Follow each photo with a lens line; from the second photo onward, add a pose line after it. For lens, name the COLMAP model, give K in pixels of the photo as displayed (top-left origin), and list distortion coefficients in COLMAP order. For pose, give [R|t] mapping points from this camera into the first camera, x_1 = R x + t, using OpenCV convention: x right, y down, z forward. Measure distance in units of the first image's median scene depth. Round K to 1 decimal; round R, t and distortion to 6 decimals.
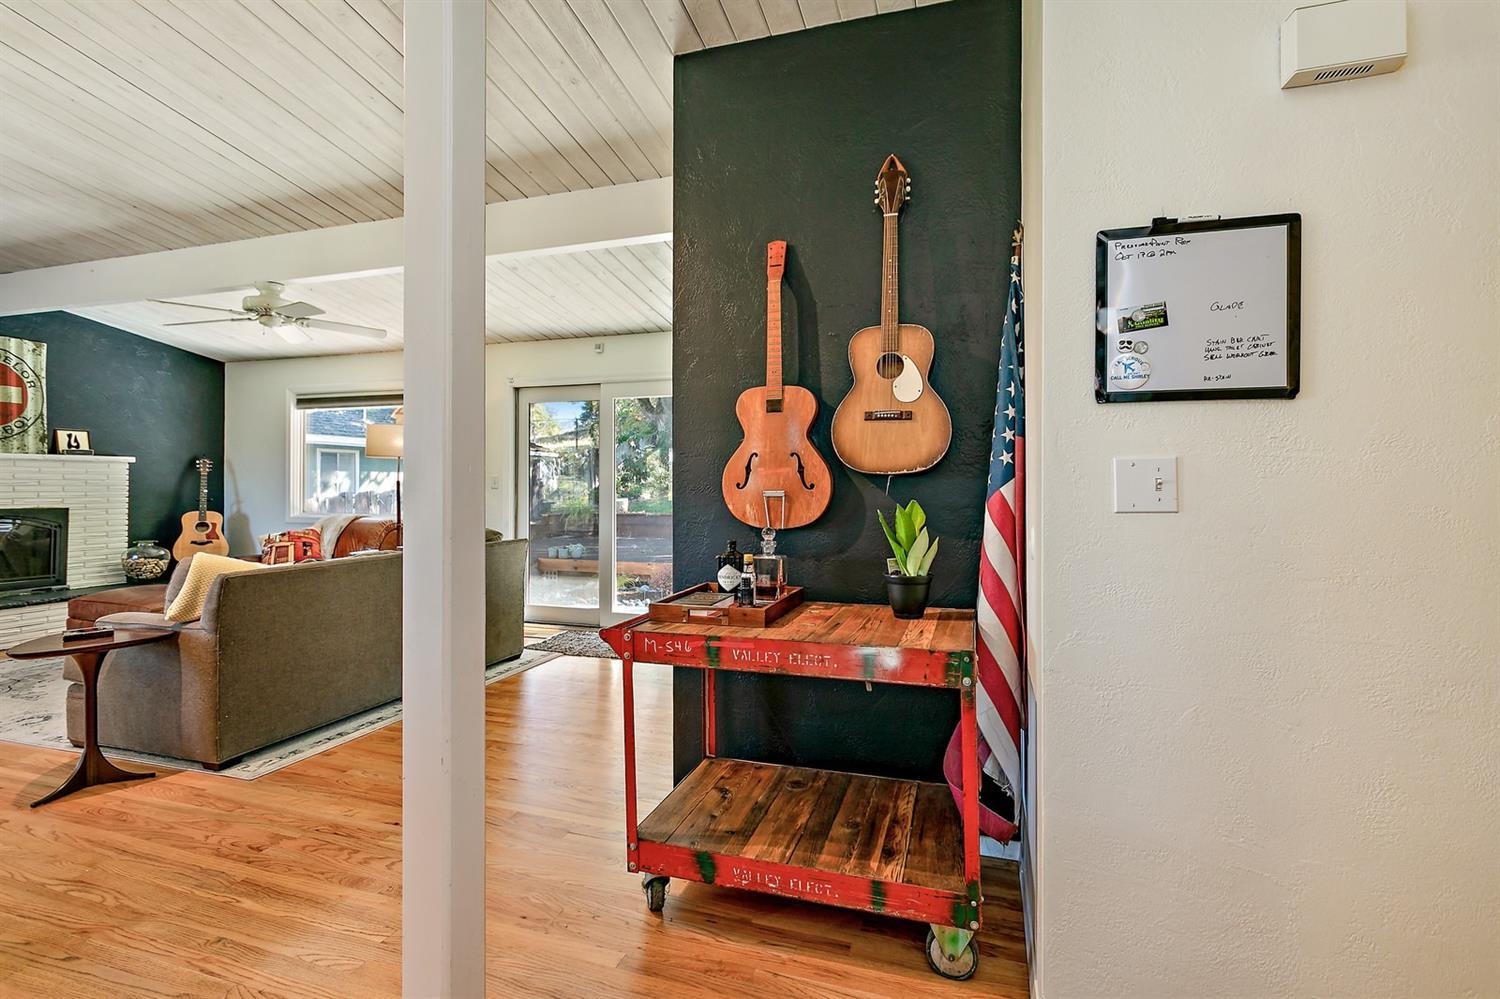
lens RADIAL K [[711.9, 0, 750.9], [0, 711.9, 481.6], [0, 0, 1]] dist [0.002169, -0.000143]
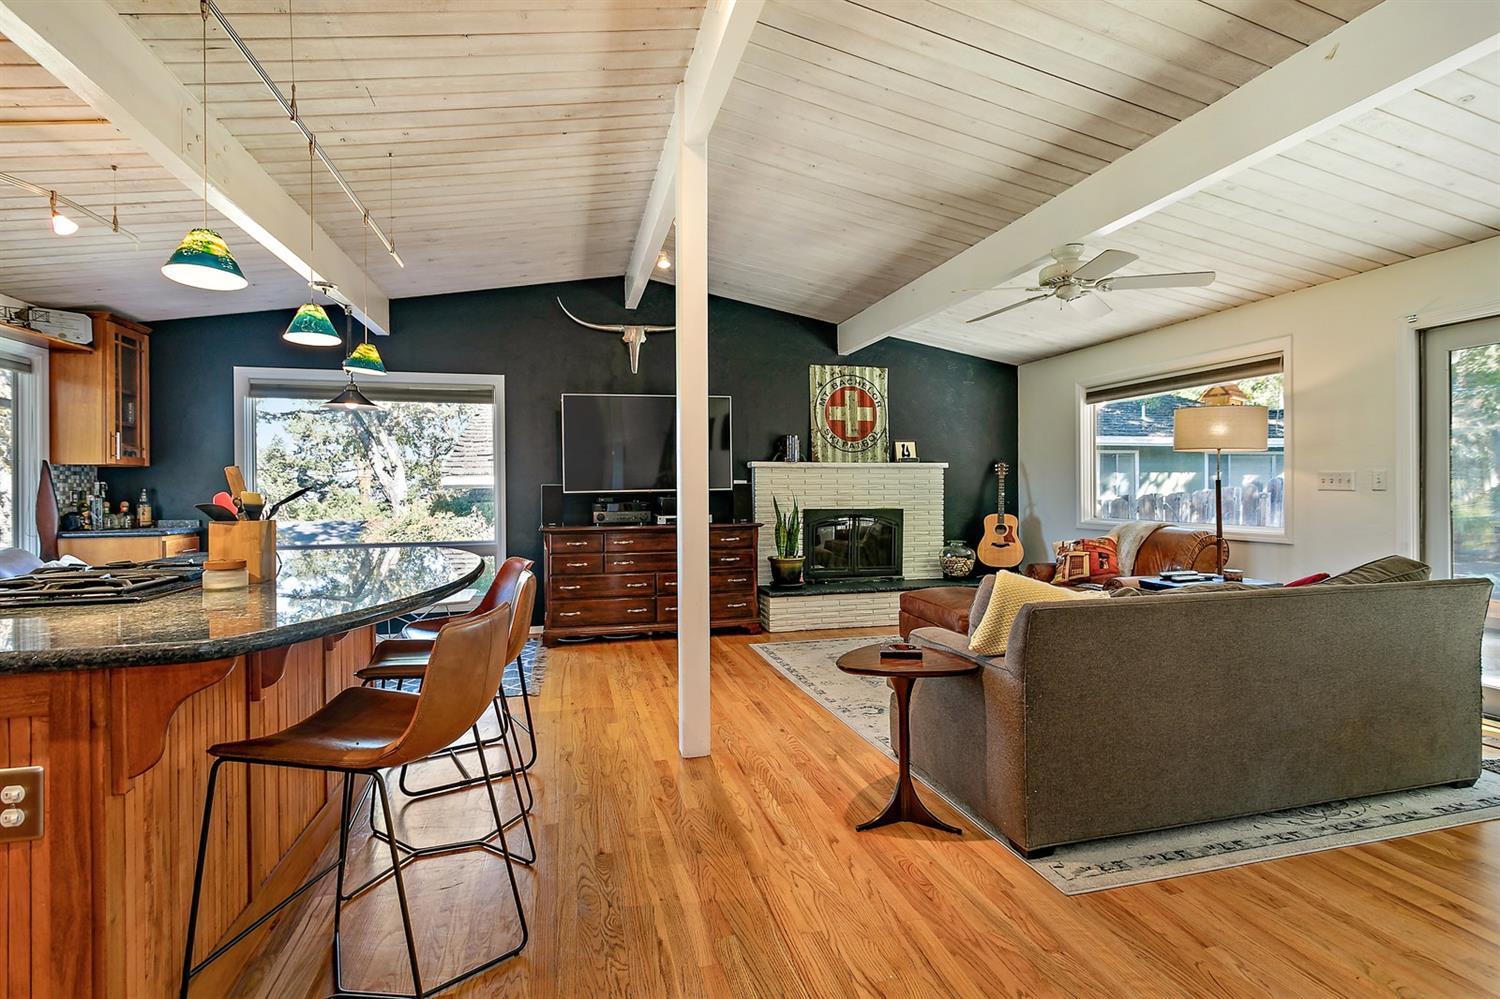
lens RADIAL K [[701.5, 0, 752.0], [0, 701.5, 493.3], [0, 0, 1]] dist [0.002127, 0.000487]
pose [[0.546340, -0.001216, -0.837562, -0.146461], [0.012242, 0.999904, 0.006533, 0.001672], [0.837474, -0.013822, 0.546303, 0.183291]]
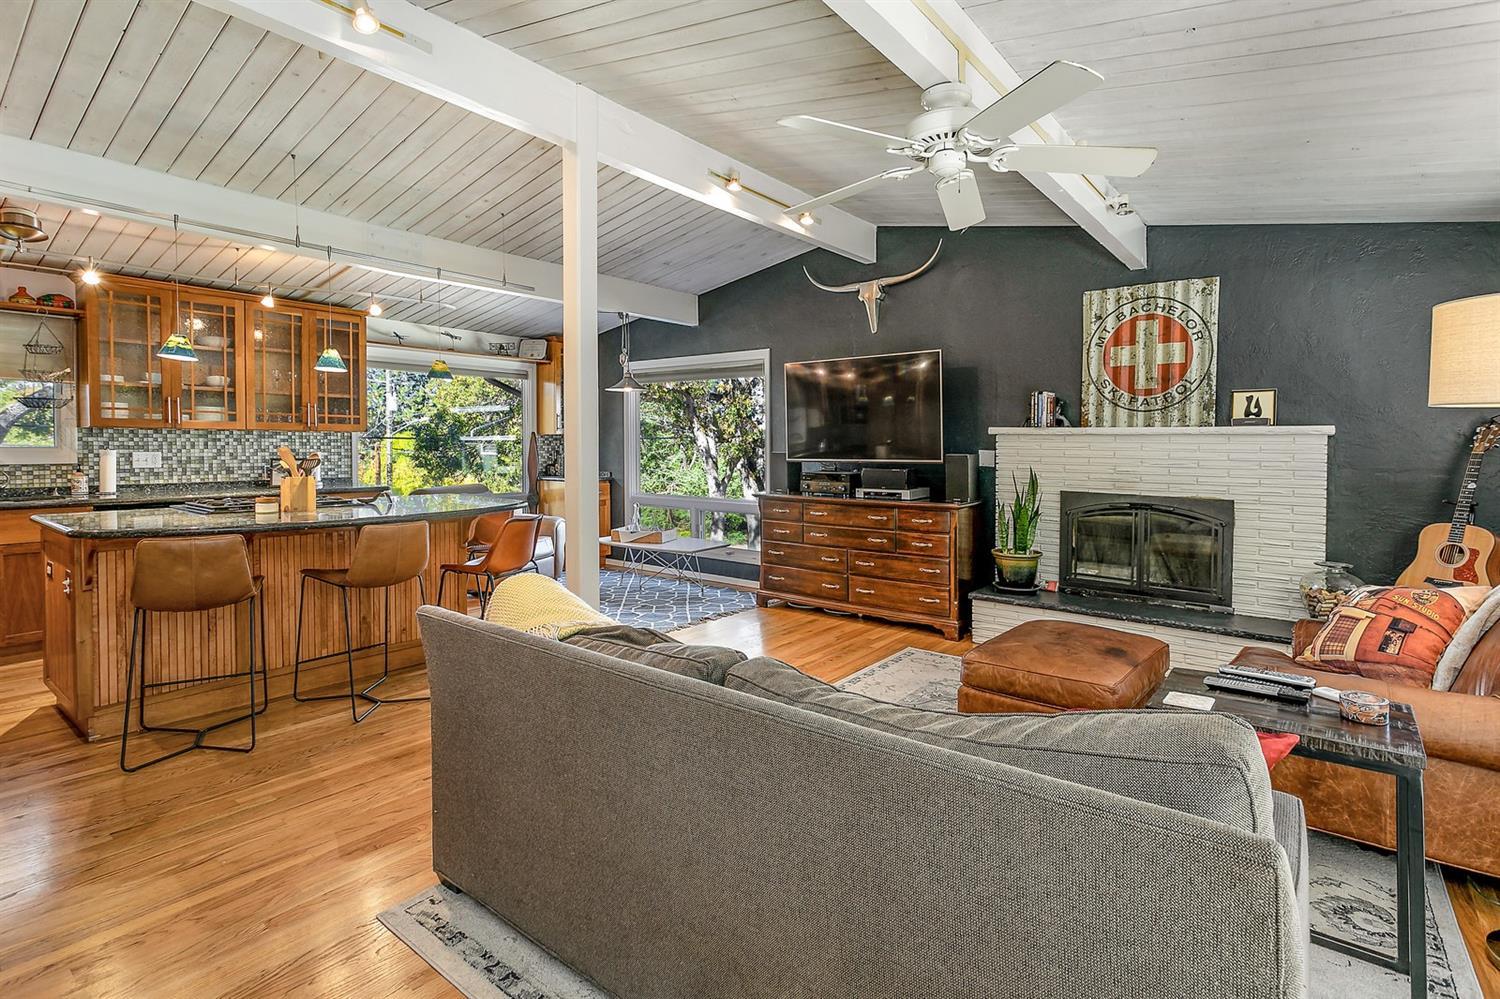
lens RADIAL K [[743.7, 0, 747.8], [0, 743.7, 469.4], [0, 0, 1]] dist [0.000940, 0.001104]
pose [[-0.346833, 0.027728, -0.937517, -0.089653], [-0.003979, 0.999510, 0.031034, -0.015752], [0.937919, 0.014494, -0.346553, 0.820818]]
